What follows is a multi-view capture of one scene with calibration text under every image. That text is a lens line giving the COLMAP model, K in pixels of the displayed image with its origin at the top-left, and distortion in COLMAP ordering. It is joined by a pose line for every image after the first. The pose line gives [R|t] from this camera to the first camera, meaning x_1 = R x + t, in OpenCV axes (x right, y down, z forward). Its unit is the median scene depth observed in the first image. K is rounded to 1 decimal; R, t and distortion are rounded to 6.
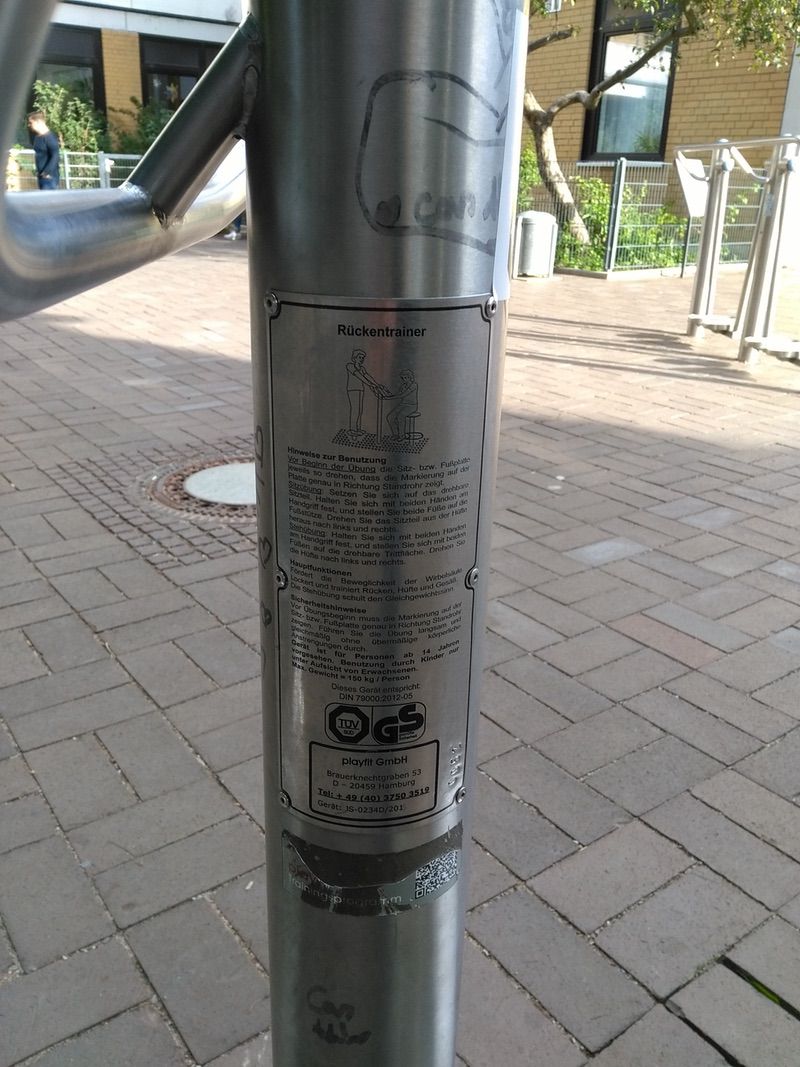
lens RADIAL K [[862.1, 0, 405.6], [0, 862.1, 535.5], [0, 0, 1]] dist [0.052726, -0.095796]
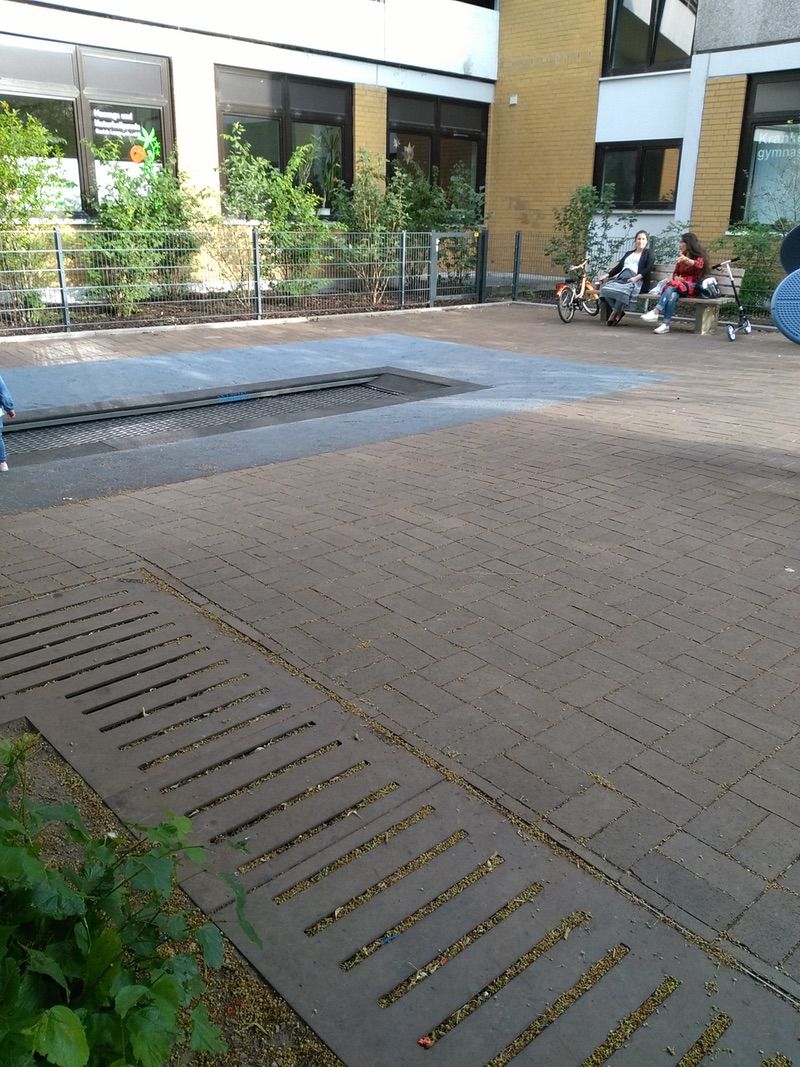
lens RADIAL K [[862.1, 0, 409.7], [0, 862.1, 524.9], [0, 0, 1]] dist [0.052726, -0.095796]
pose [[0.993482, -0.050298, 0.102294, -0.409083], [0.054381, 0.997815, -0.037525, -0.099367], [-0.100183, 0.042843, 0.994046, 0.132595]]
